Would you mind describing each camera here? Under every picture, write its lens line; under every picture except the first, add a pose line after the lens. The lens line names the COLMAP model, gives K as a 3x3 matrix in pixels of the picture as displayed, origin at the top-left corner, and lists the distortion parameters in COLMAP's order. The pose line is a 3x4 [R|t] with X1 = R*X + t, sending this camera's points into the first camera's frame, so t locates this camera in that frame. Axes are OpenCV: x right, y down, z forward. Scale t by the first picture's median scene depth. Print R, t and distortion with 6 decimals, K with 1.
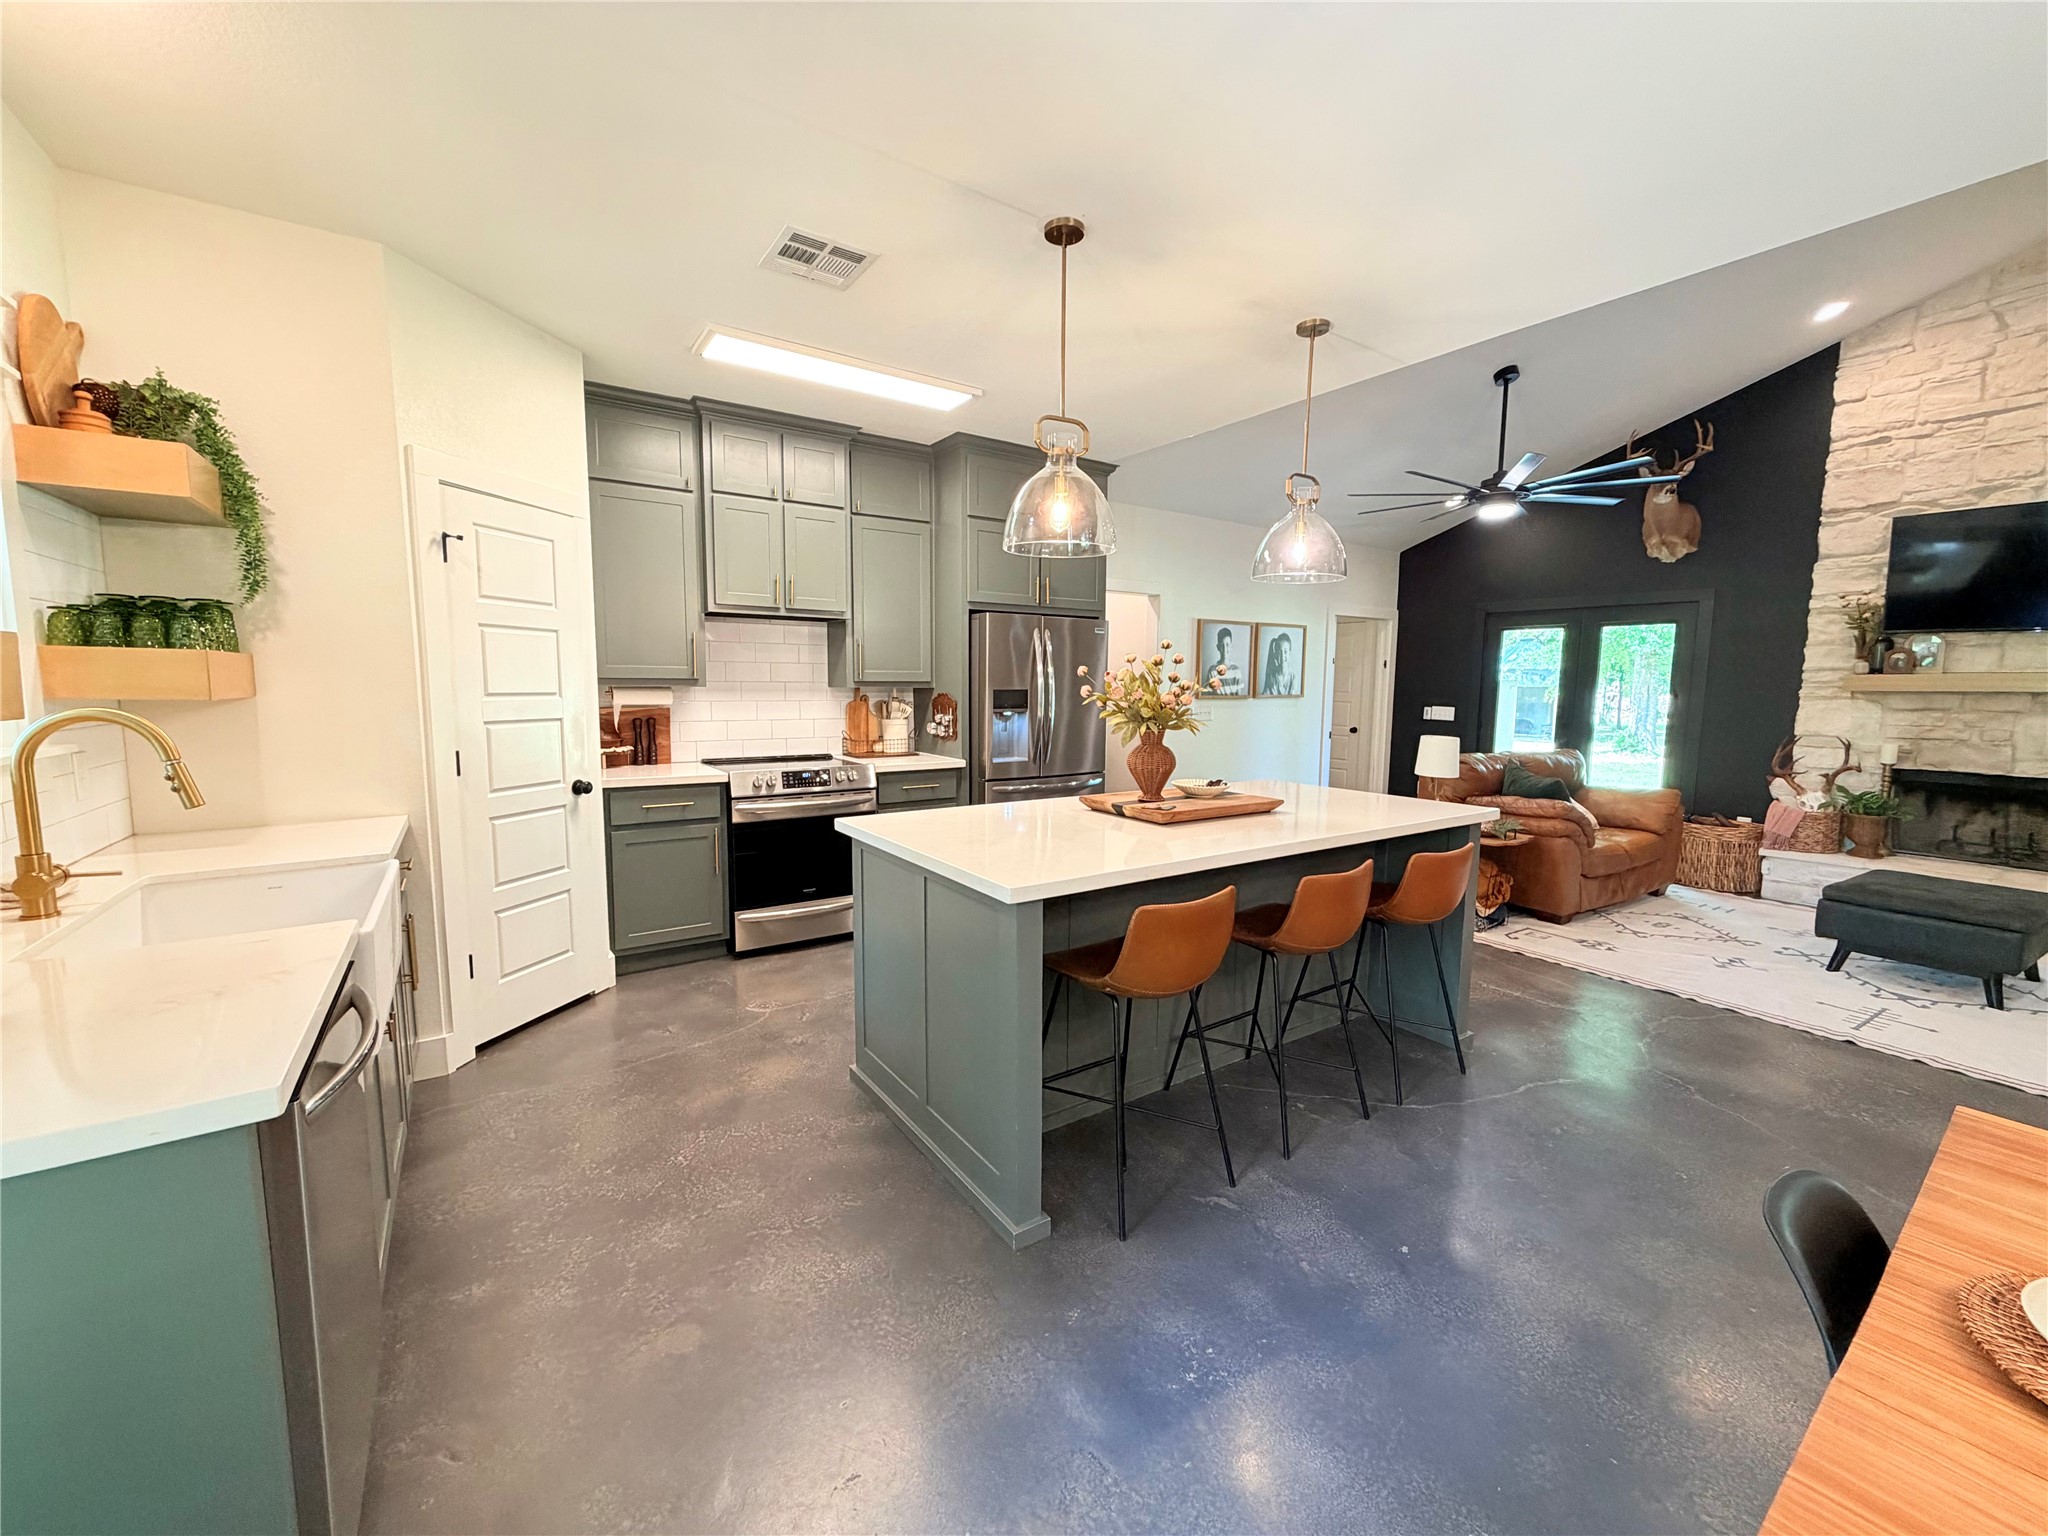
lens RADIAL K [[813.7, 0, 1018.8], [0, 813.7, 767.9], [0, 0, 1]] dist [-0.000335, -0.000147]
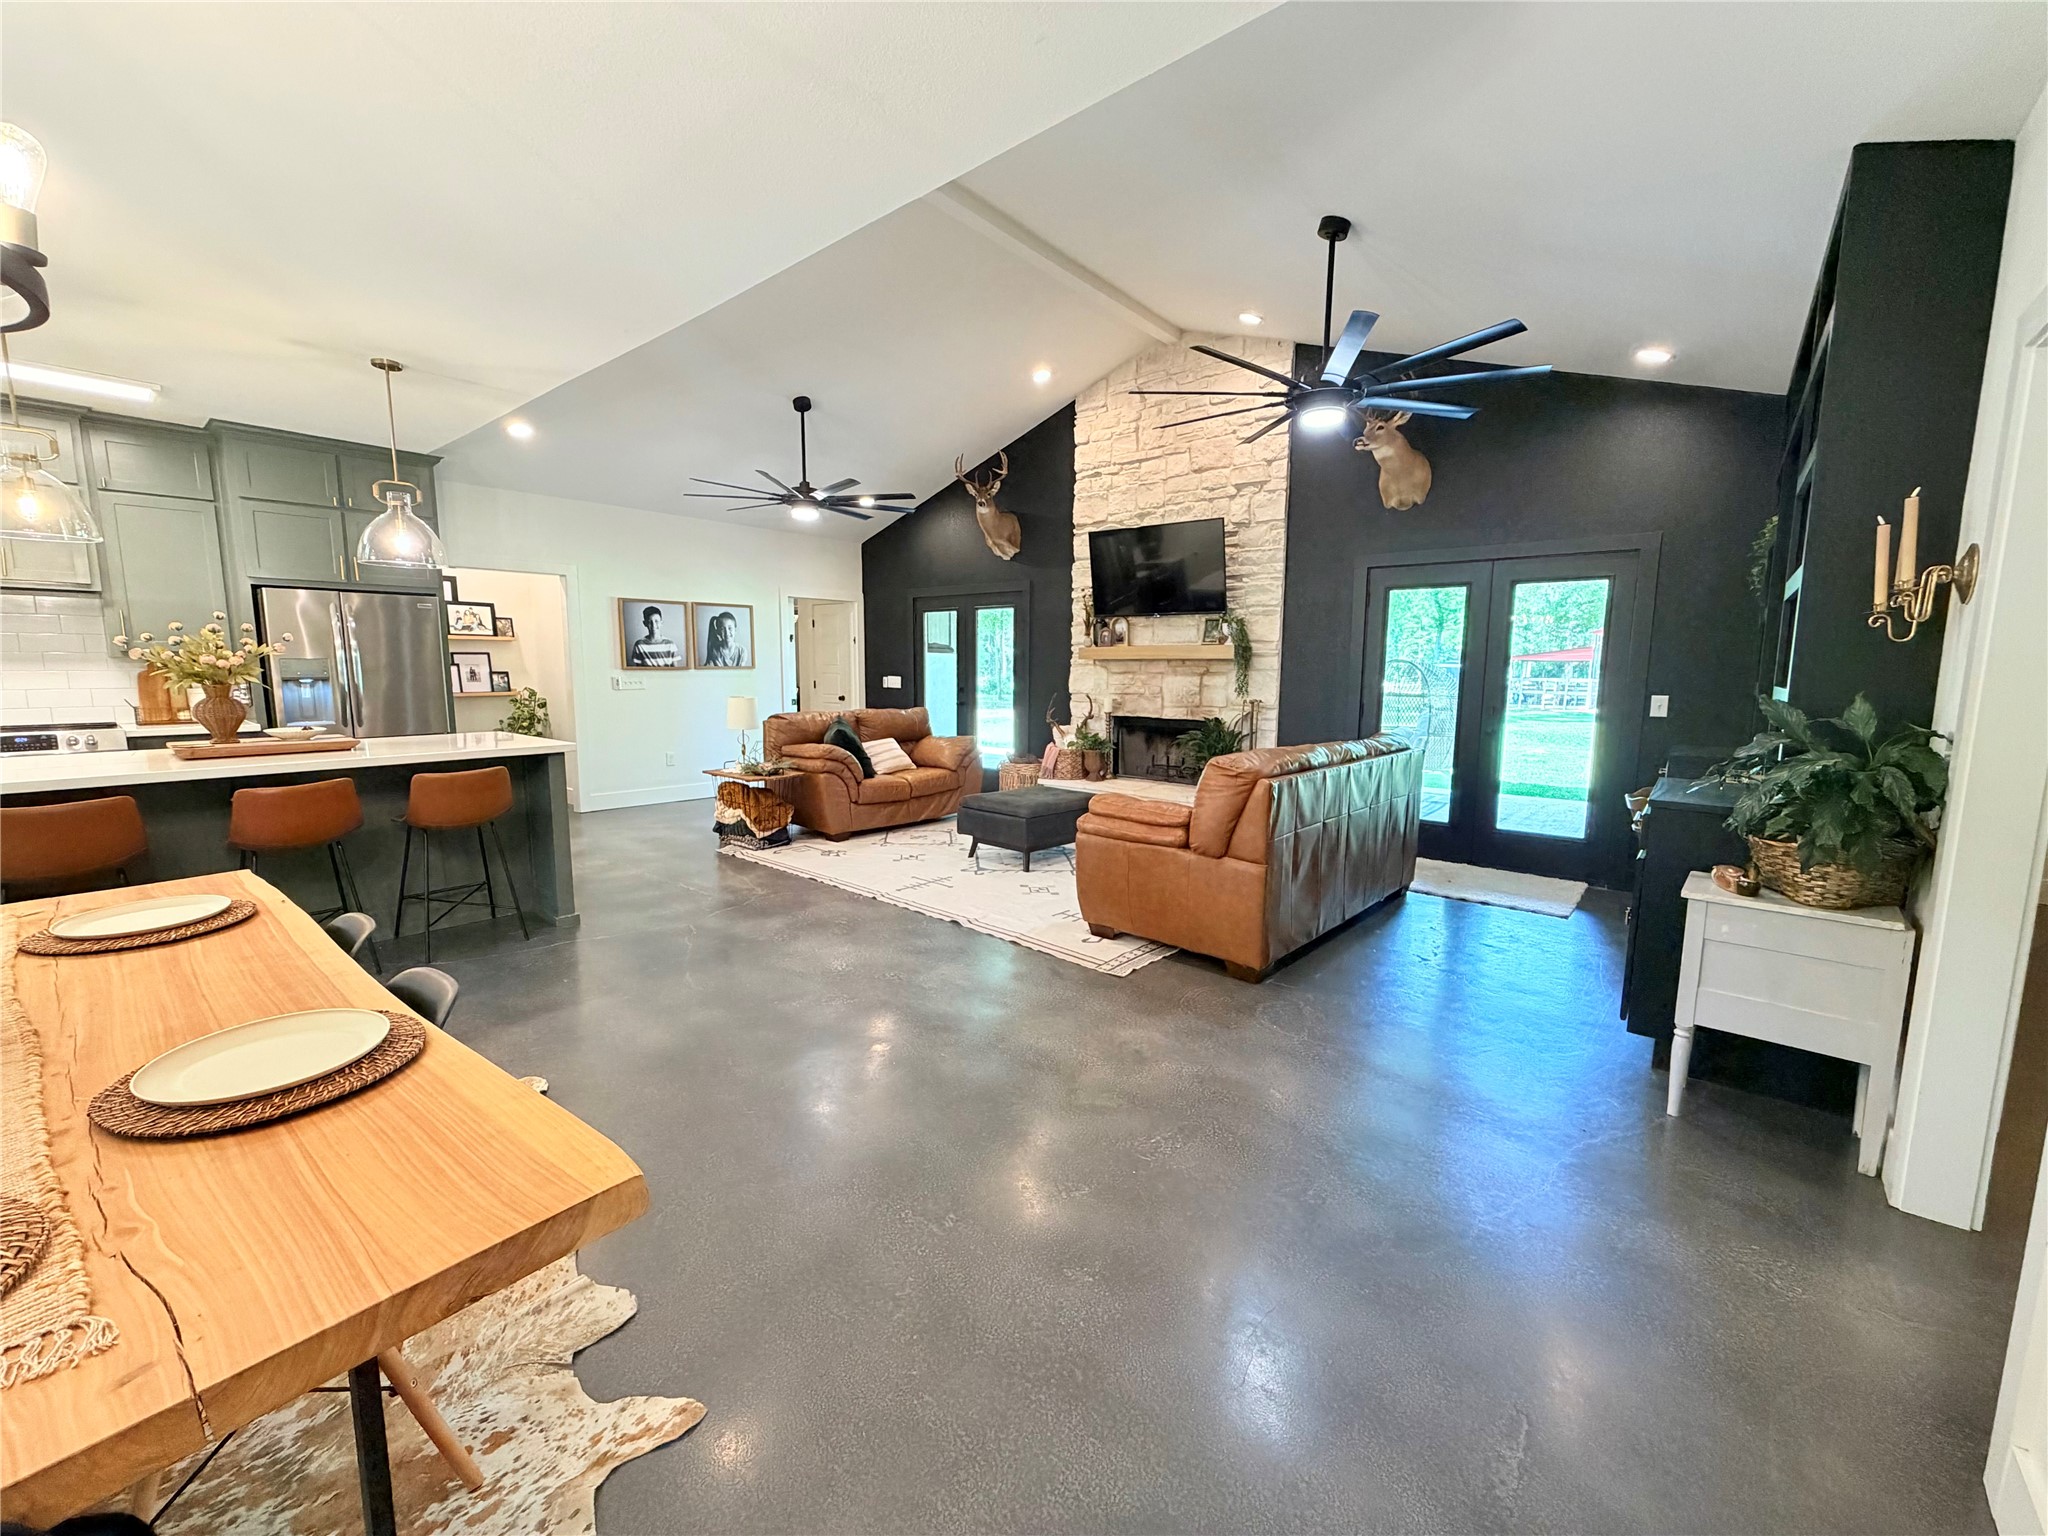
lens RADIAL K [[813.7, 0, 1018.7], [0, 813.7, 766.2], [0, 0, 1]] dist [-0.000335, -0.000147]
pose [[0.961461, -0.038498, 0.272234, 0.603461], [0.032673, 0.999130, 0.025900, 0.050527], [-0.272995, -0.016008, 0.961882, -0.313438]]
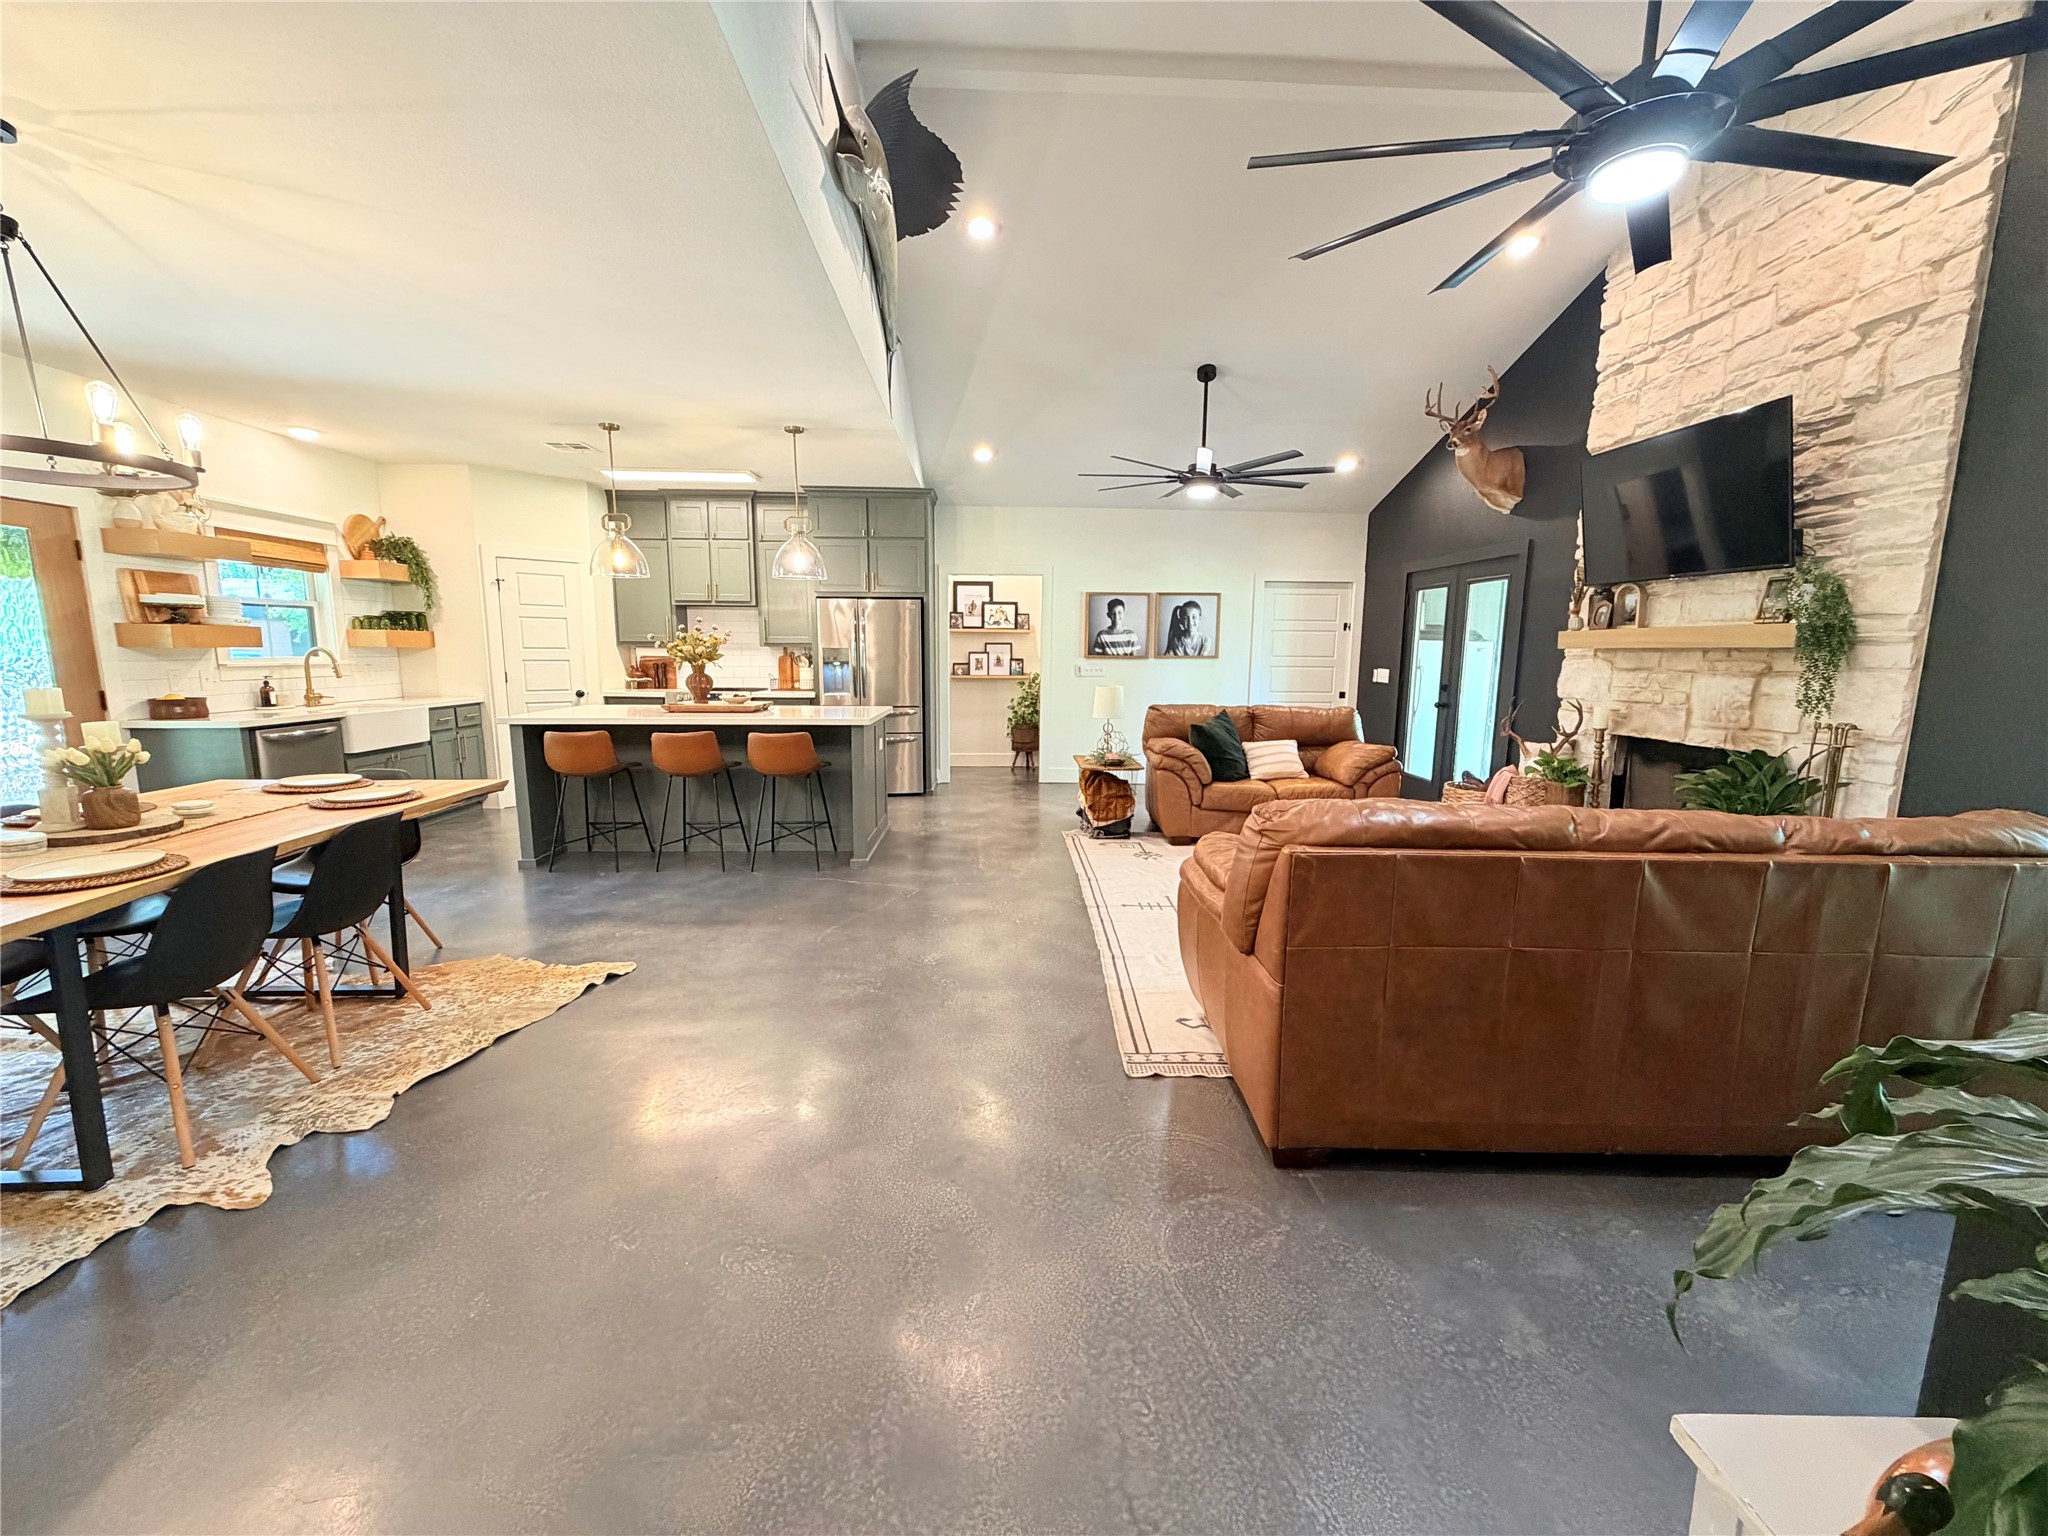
lens RADIAL K [[813.7, 0, 1021.1], [0, 813.7, 767.9], [0, 0, 1]] dist [-0.000335, -0.000147]
pose [[0.850021, 0.074324, -0.521479, 1.100430], [-0.055661, 0.997126, 0.051388, 0.031586], [0.523800, -0.014655, 0.851715, -0.134034]]
